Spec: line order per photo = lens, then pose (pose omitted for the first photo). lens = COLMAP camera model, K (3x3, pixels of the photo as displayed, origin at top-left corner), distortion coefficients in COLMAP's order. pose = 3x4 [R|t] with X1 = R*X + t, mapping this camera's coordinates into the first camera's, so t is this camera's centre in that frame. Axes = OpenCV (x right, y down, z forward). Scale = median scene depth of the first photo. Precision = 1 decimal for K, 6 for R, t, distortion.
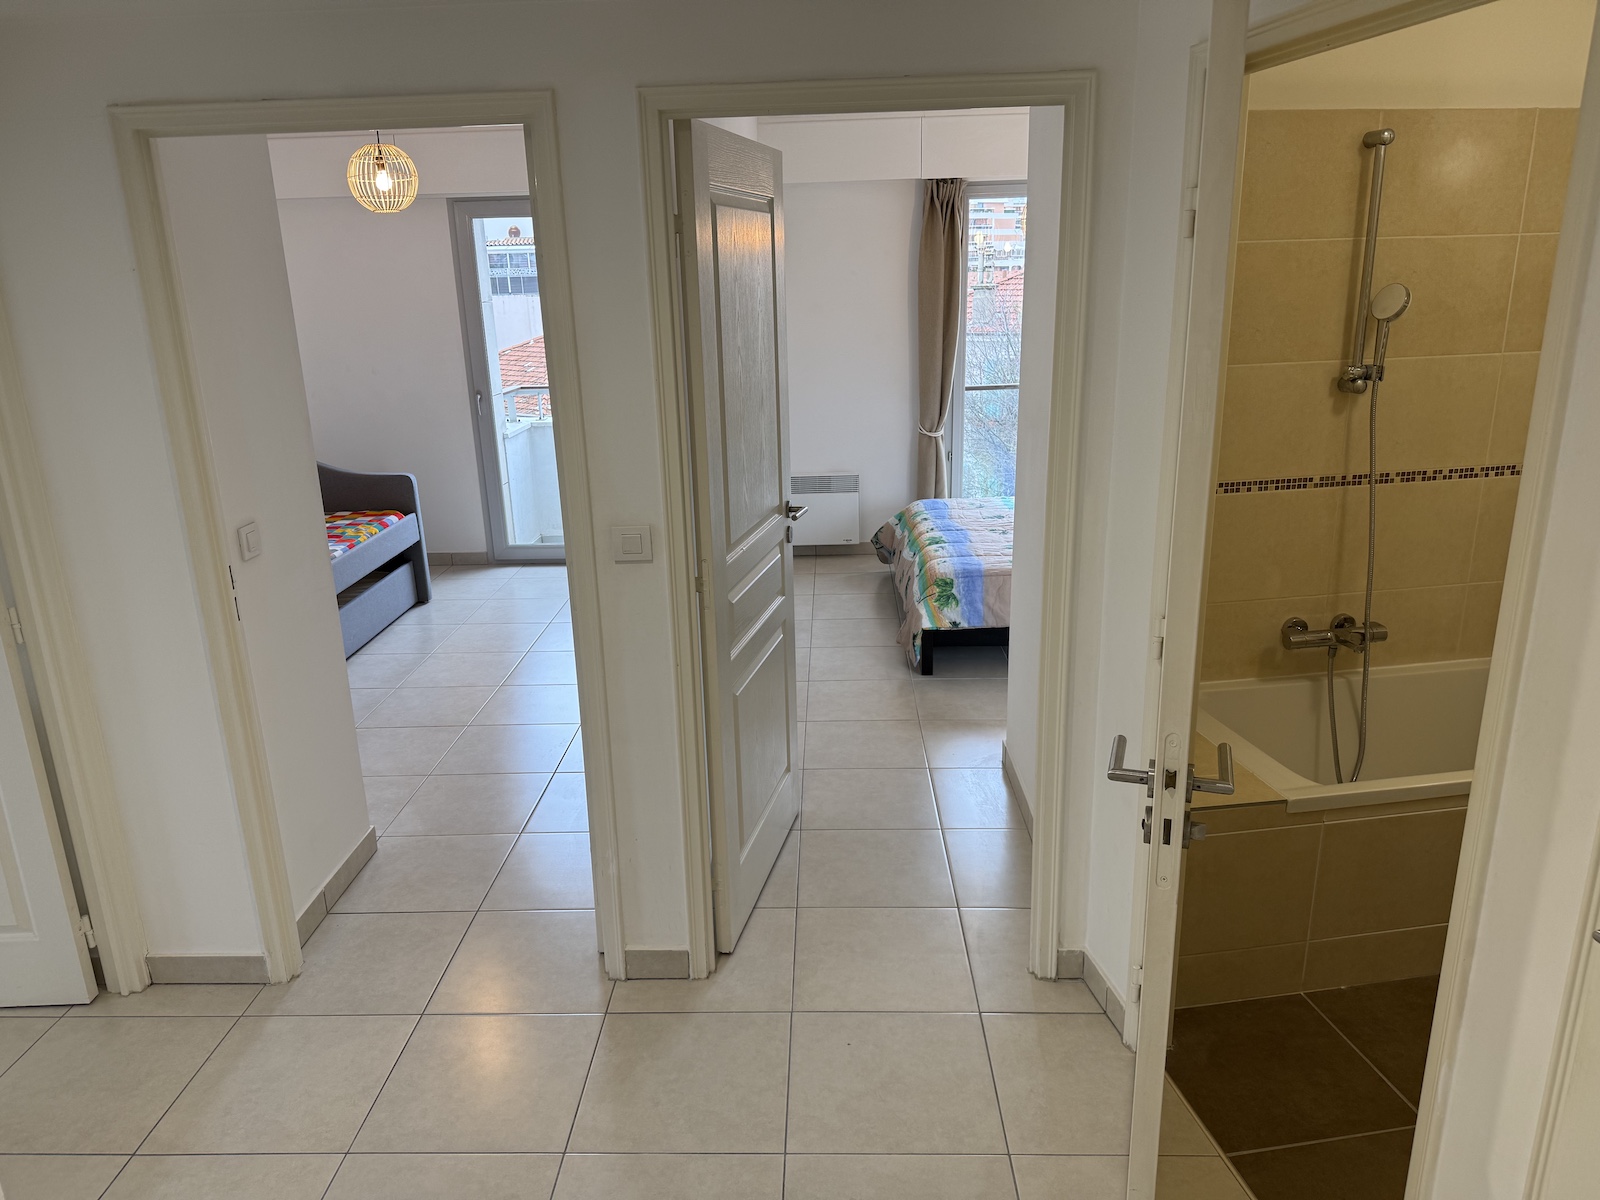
lens RADIAL K [[1129.5, 0, 798.8], [0, 1129.5, 609.6], [0, 0, 1]] dist [0.059059, -0.083290]
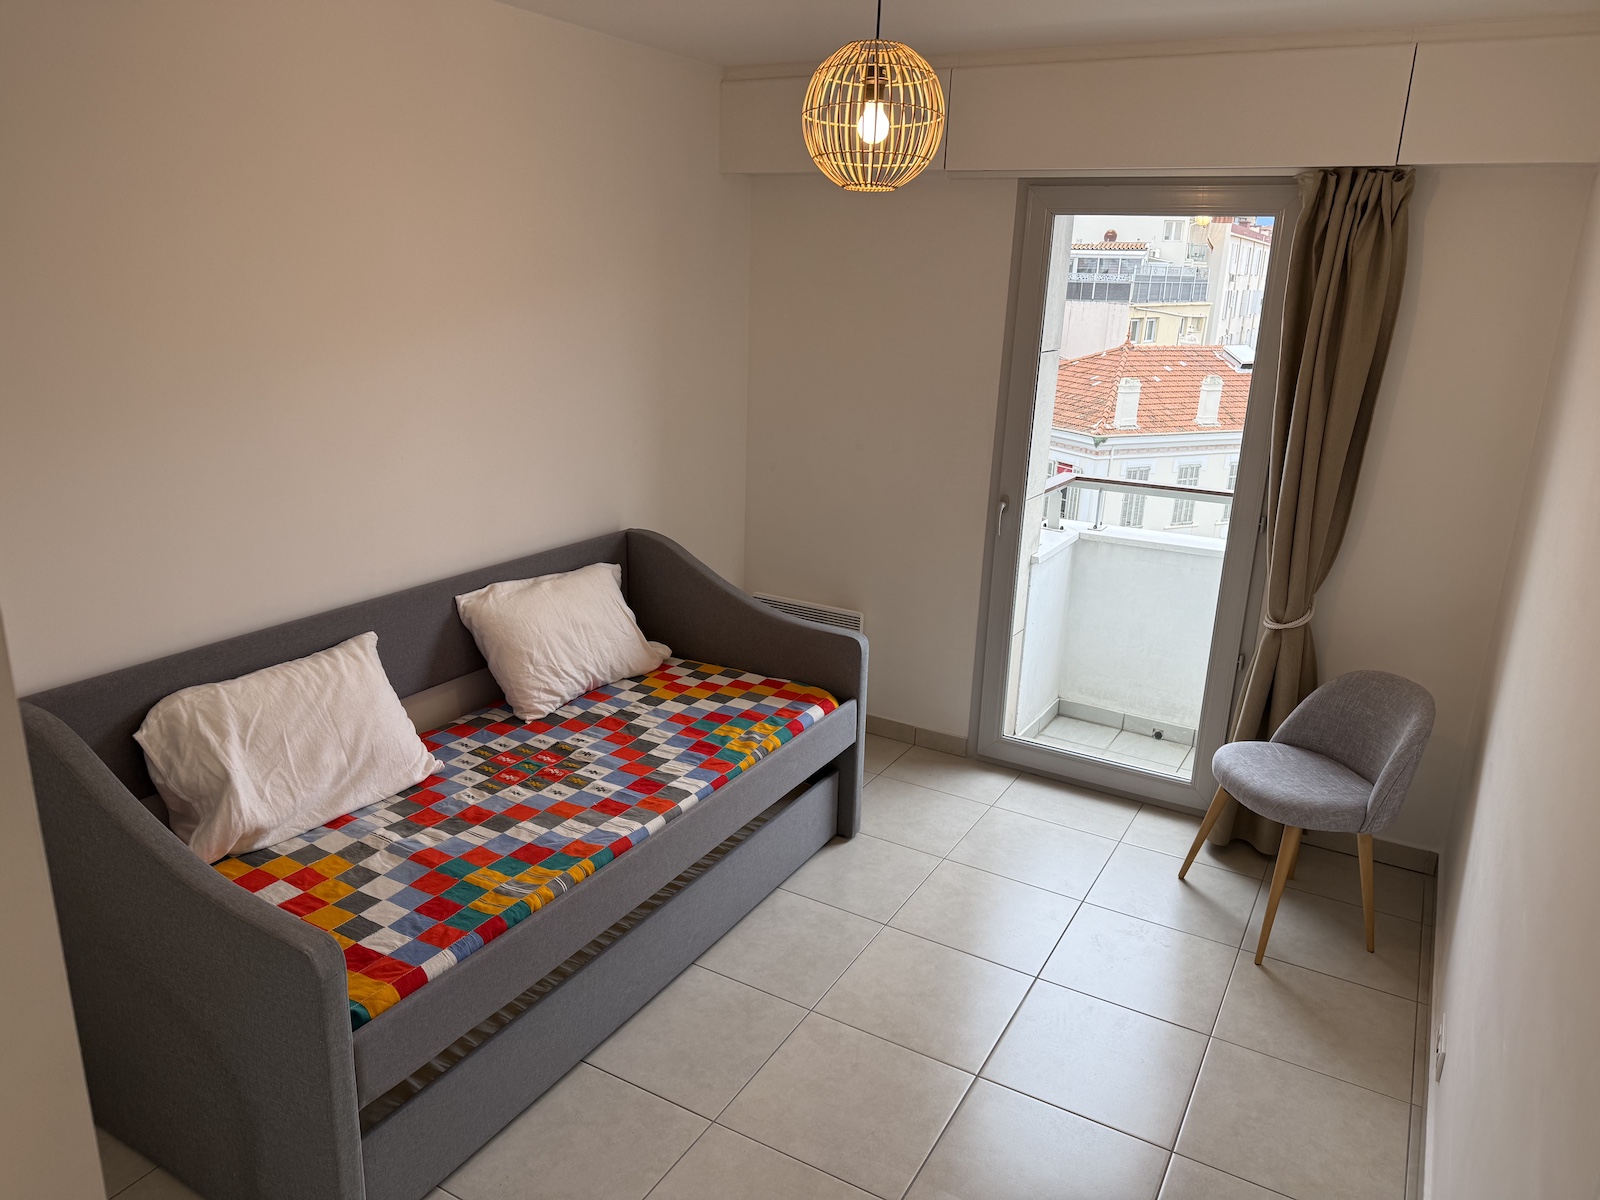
lens RADIAL K [[1098.6, 0, 796.3], [0, 1098.6, 615.7], [0, 0, 1]] dist [0.172856, -0.341544]
pose [[0.880454, 0.194163, -0.432551, -0.121737], [-0.191080, 0.980245, 0.051071, -0.154679], [0.433922, 0.037686, 0.900162, 0.460038]]
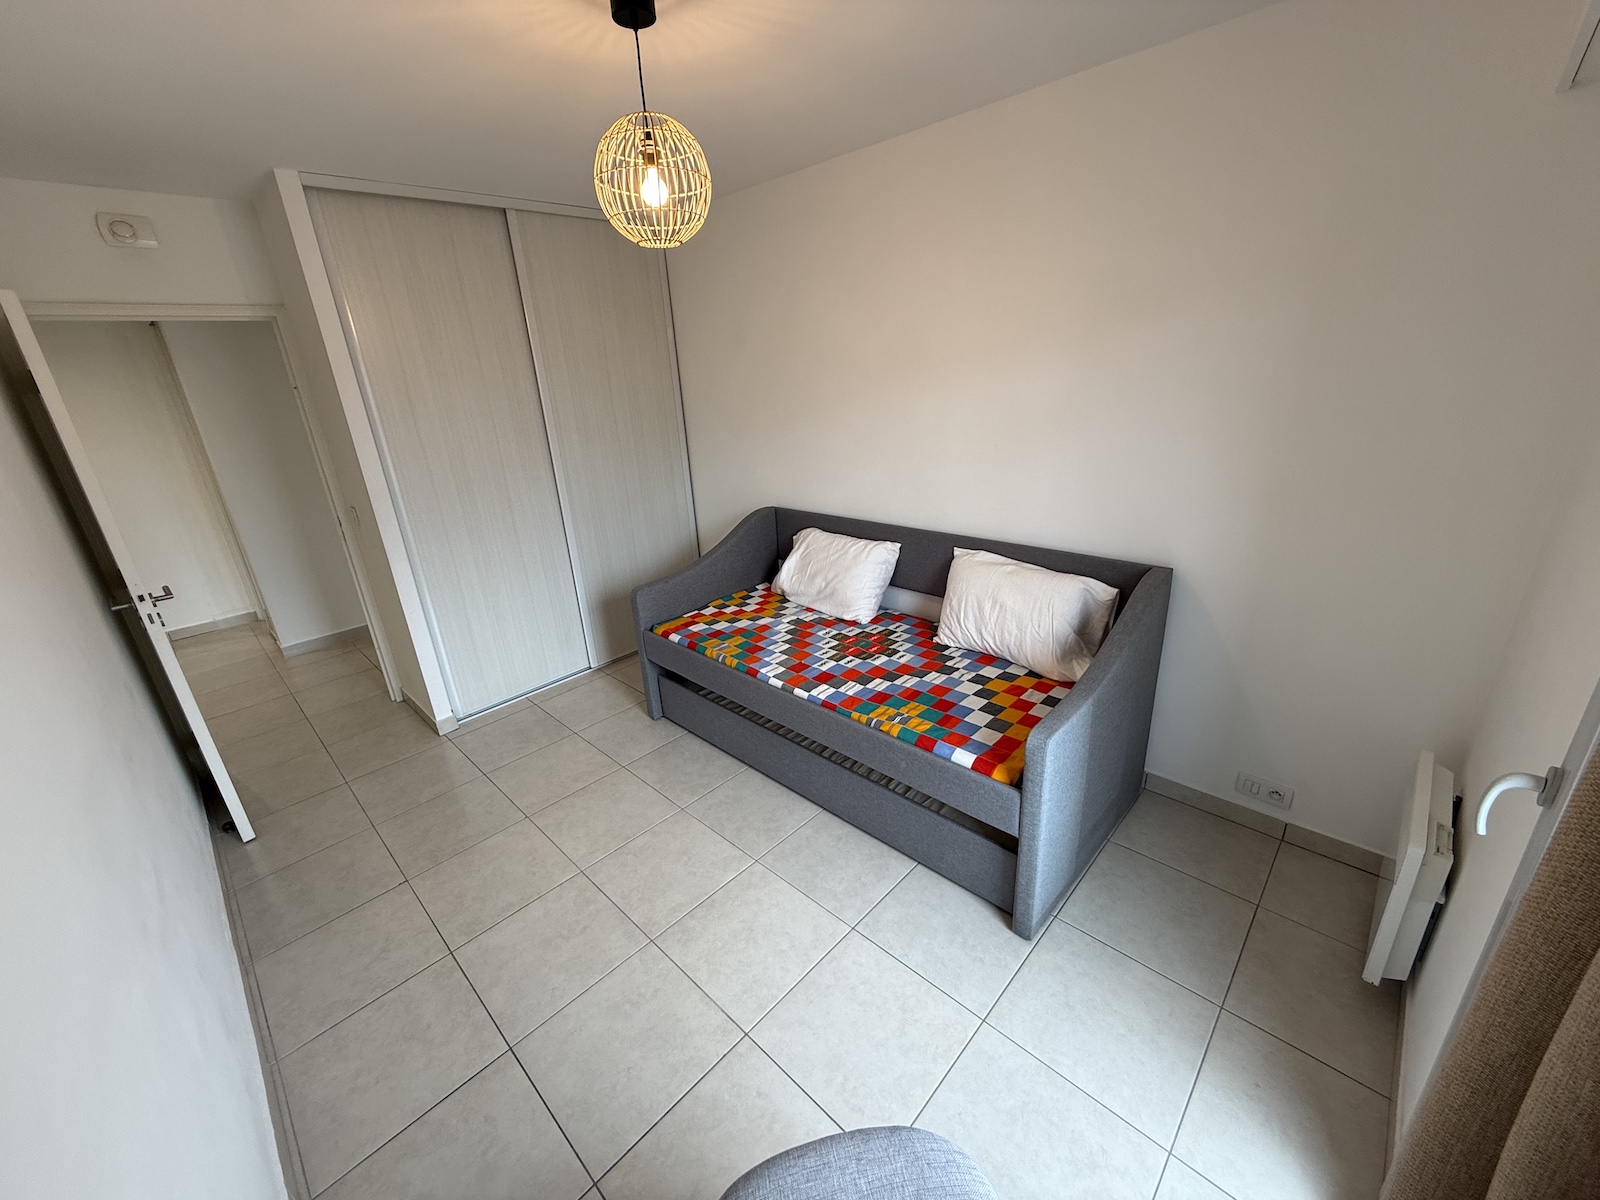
lens RADIAL K [[632.5, 0, 800.0], [0, 632.5, 600.0], [0, 0, 1]] dist [-0.000153, -0.000046]
pose [[-0.670165, 0.316698, -0.671253, -0.104601], [-0.145416, 0.830842, 0.537173, -0.302981], [0.727827, 0.457606, -0.510749, 1.039956]]
